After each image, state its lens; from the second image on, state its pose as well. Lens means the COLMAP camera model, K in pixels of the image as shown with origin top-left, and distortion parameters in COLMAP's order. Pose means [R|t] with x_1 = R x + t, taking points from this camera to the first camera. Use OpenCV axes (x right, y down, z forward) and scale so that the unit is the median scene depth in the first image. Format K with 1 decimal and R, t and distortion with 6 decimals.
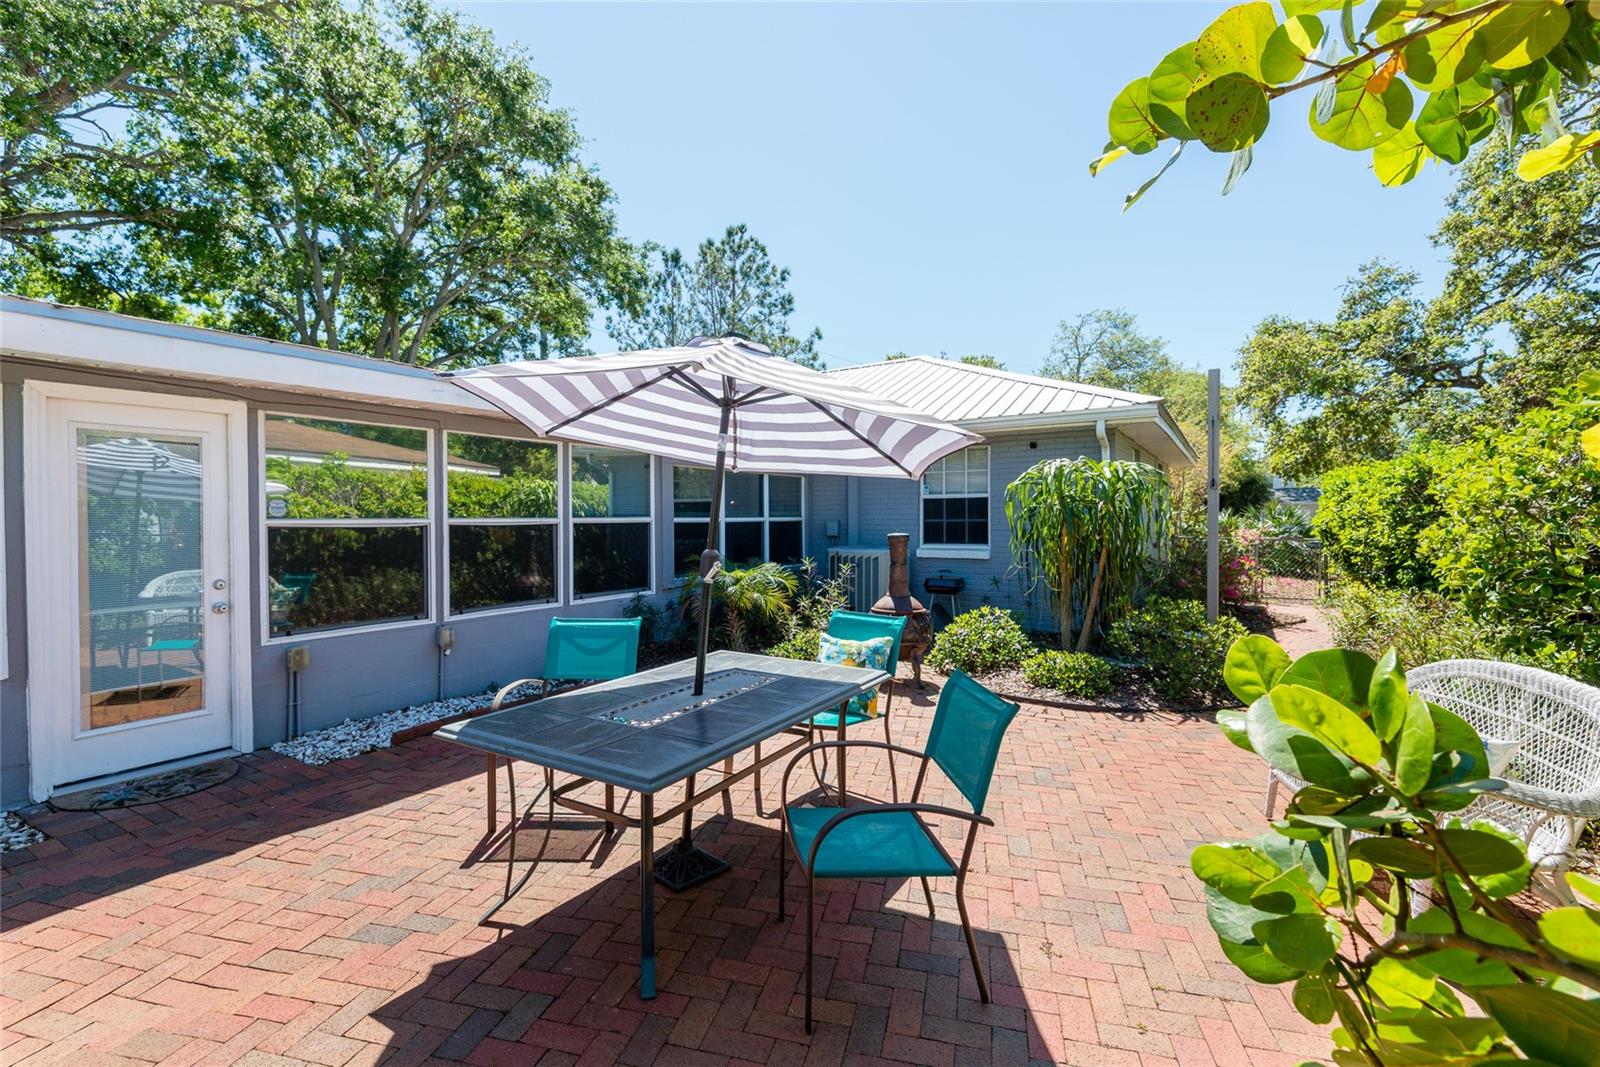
lens RADIAL K [[716.0, 0, 805.2], [0, 716.0, 526.6], [0, 0, 1]] dist [0.010143, -0.004998]
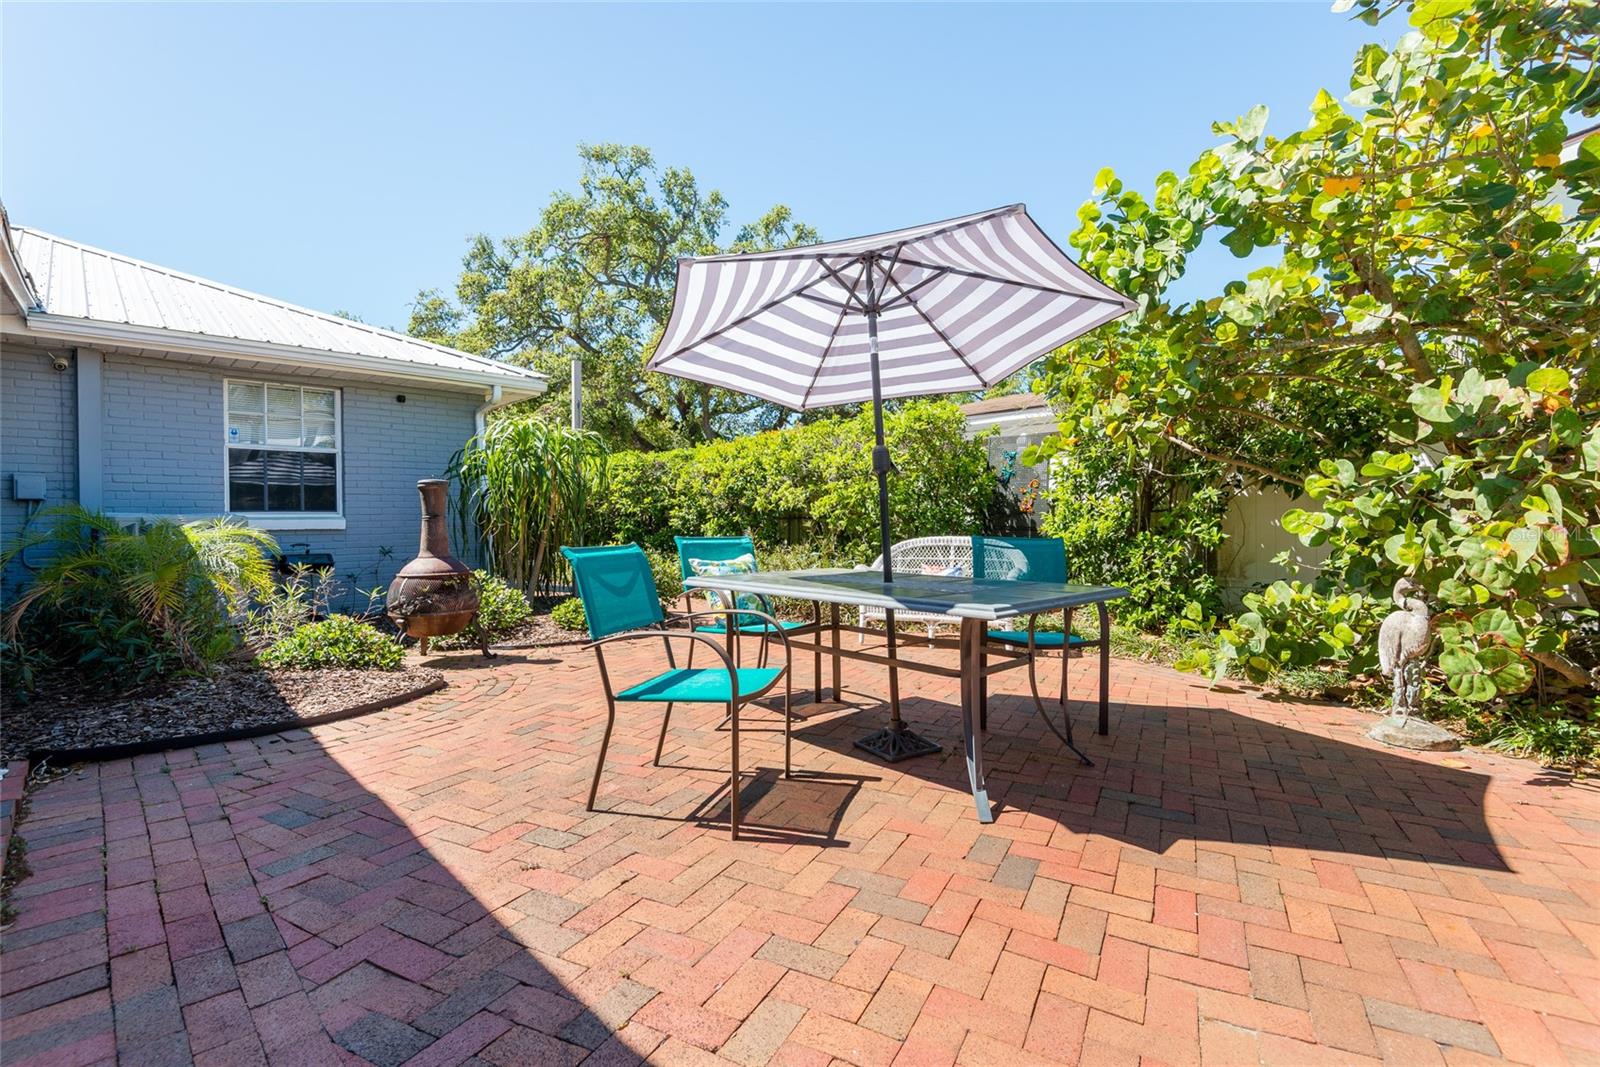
lens RADIAL K [[716.0, 0, 804.7], [0, 716.0, 534.0], [0, 0, 1]] dist [0.010143, -0.004998]
pose [[0.244163, -0.012887, 0.969649, -0.882709], [0.021194, 0.999744, 0.007950, 0.118653], [-0.969503, 0.018610, 0.244373, 0.645815]]
